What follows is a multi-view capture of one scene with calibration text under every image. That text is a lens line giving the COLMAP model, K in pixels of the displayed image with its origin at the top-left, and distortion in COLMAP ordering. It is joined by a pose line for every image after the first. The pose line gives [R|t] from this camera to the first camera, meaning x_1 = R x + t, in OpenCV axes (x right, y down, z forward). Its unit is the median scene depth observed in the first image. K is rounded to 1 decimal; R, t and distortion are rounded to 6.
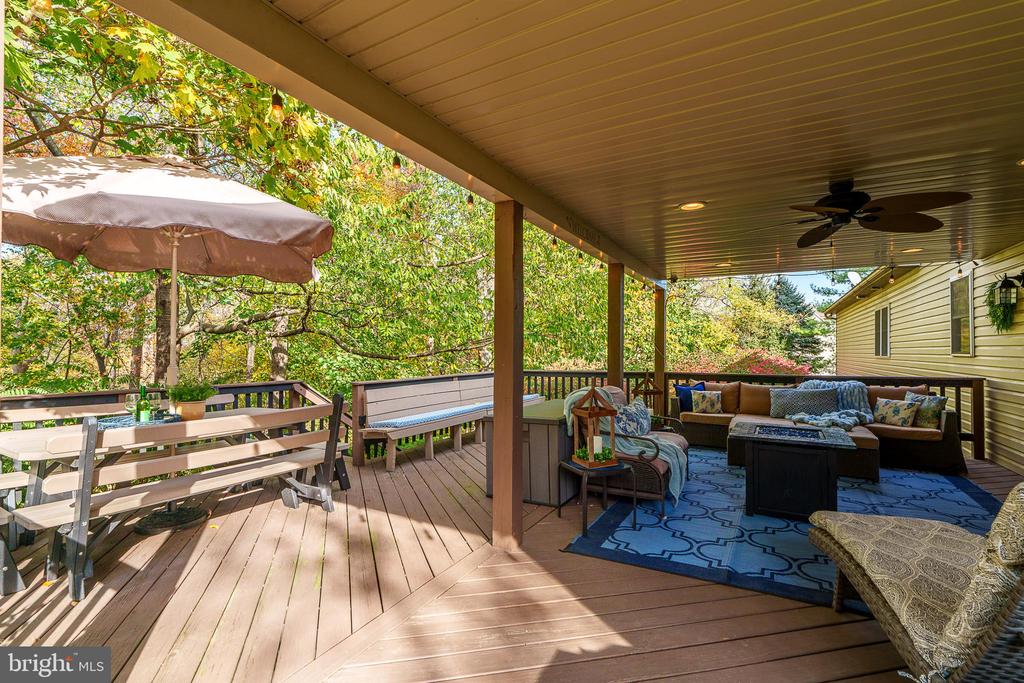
lens RADIAL K [[459.4, 0, 512.0], [0, 459.4, 341.5], [0, 0, 1]] dist [-0.000837, 0.000239]
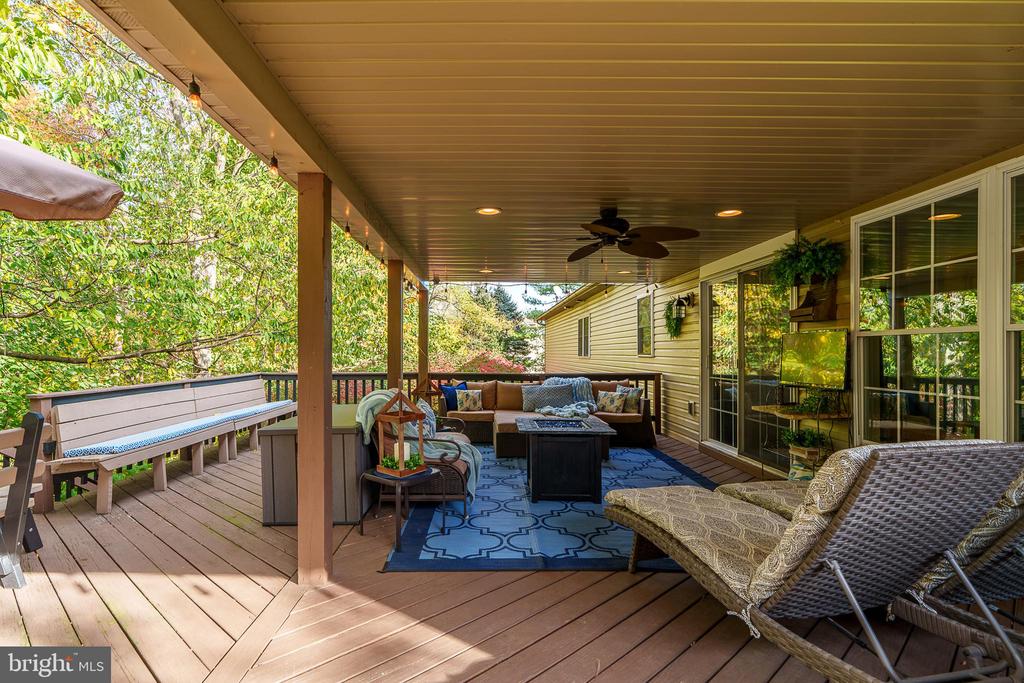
lens RADIAL K [[471.3, 0, 471.9], [0, 471.3, 350.1], [0, 0, 1]] dist [-0.000483, 0.000601]
pose [[0.881121, 0.005355, 0.472860, -0.109498], [-0.013686, 0.999806, 0.014181, 0.001612], [-0.472692, -0.018966, 0.881023, 0.065817]]
